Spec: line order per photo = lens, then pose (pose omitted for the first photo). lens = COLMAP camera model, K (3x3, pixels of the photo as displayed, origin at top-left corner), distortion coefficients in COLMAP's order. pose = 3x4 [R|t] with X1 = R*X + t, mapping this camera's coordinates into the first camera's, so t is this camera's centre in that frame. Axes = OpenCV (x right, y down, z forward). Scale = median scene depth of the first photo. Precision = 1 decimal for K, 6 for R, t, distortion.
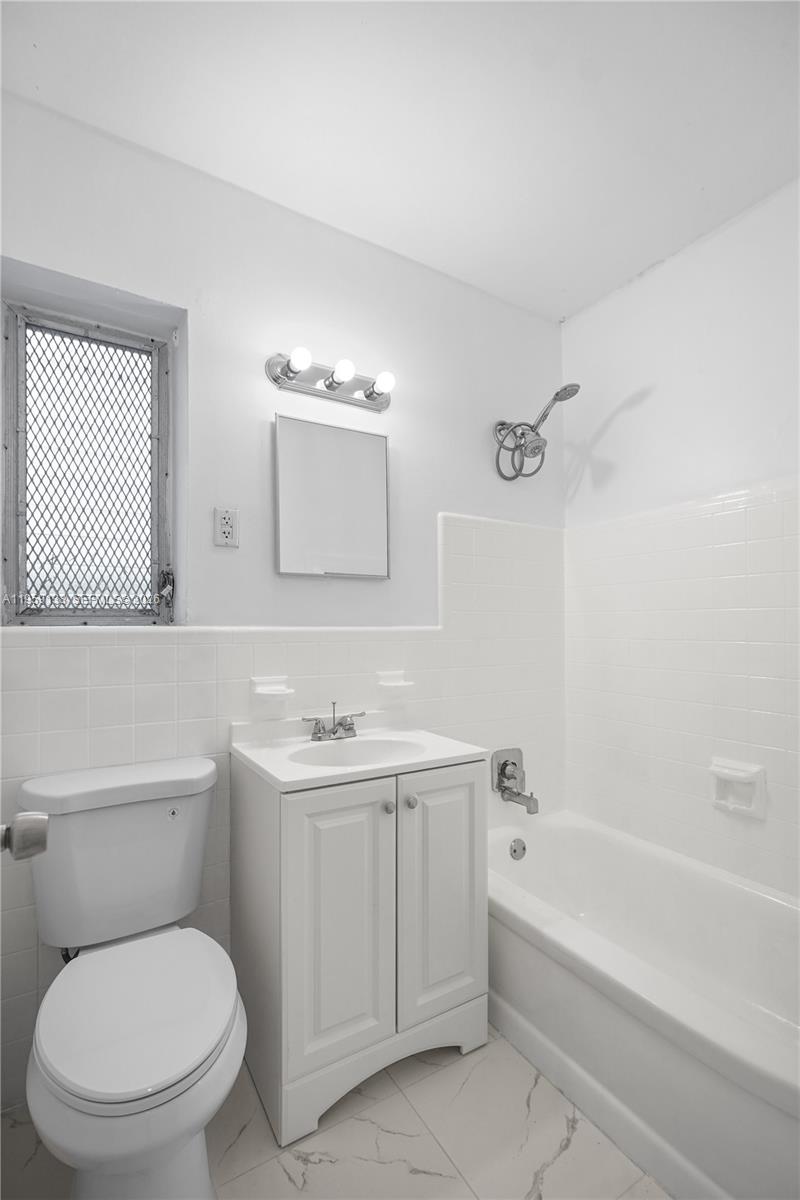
lens RADIAL K [[534.1, 0, 408.8], [0, 534.1, 616.4], [0, 0, 1]] dist [-0.013911, 0.006153]
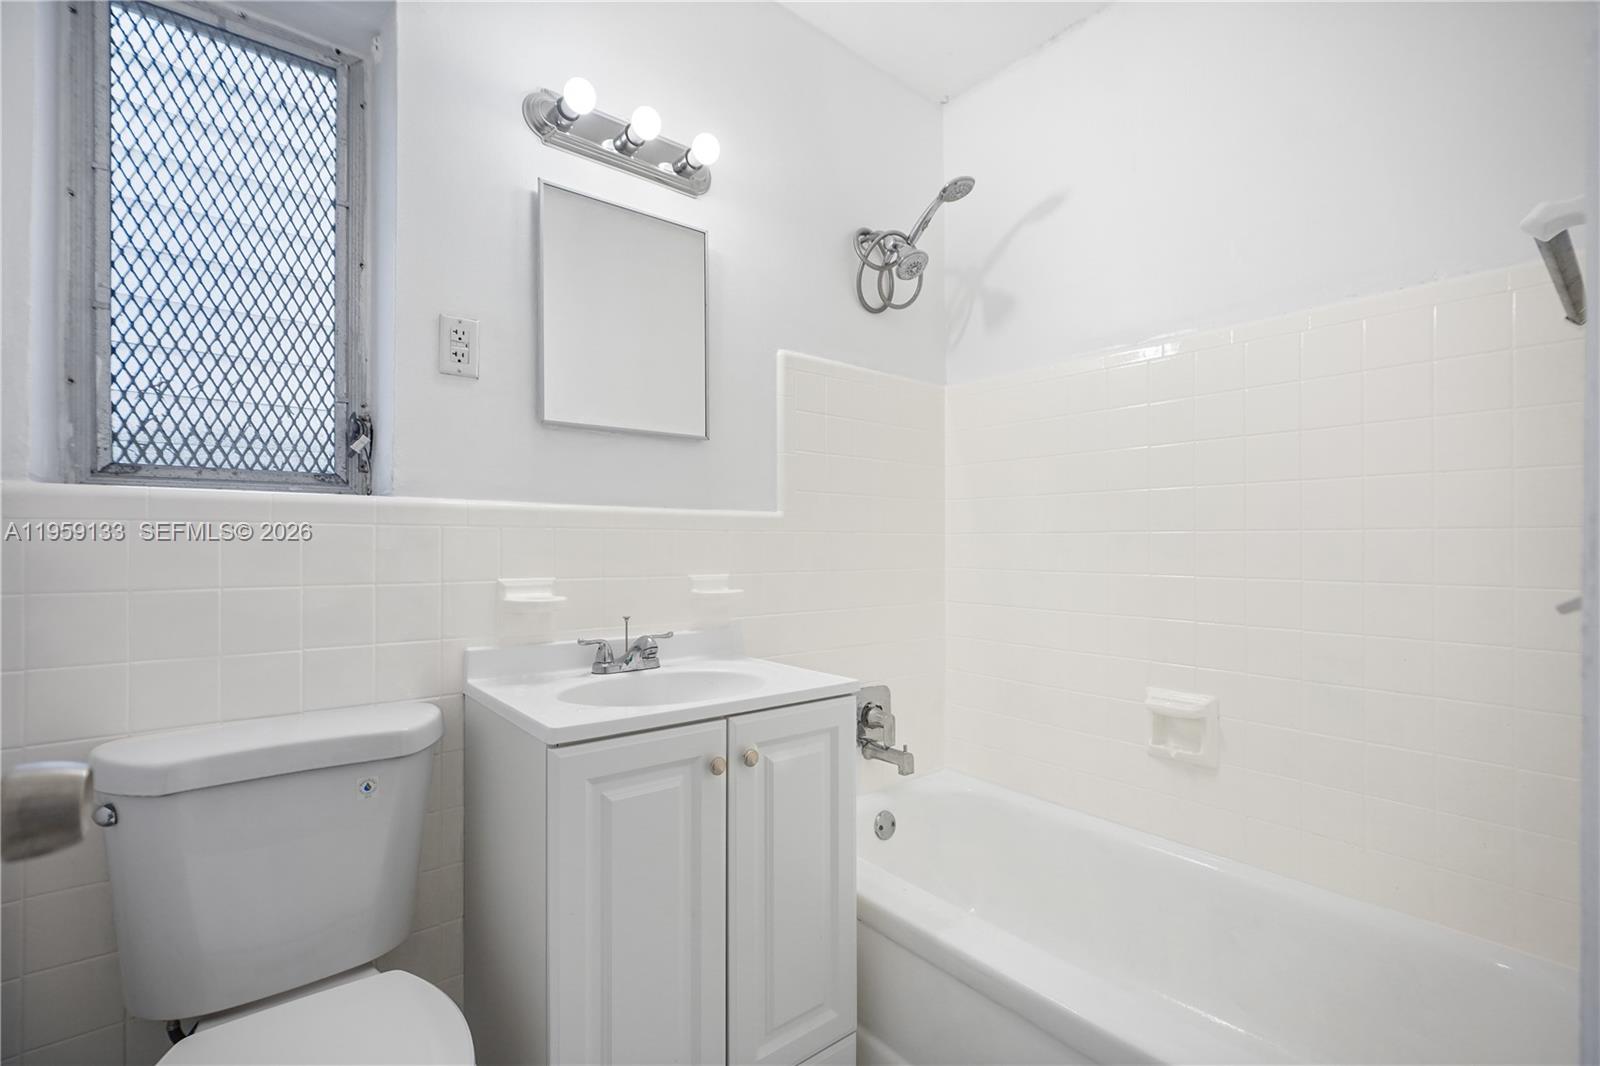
lens RADIAL K [[712.1, 0, 808.4], [0, 712.1, 529.4], [0, 0, 1]] dist [-0.013911, 0.006153]
pose [[0.991404, 0.005840, 0.130707, -0.032563], [-0.006195, 0.999978, 0.002313, 0.049346], [-0.130690, -0.003103, 0.991418, 0.088079]]
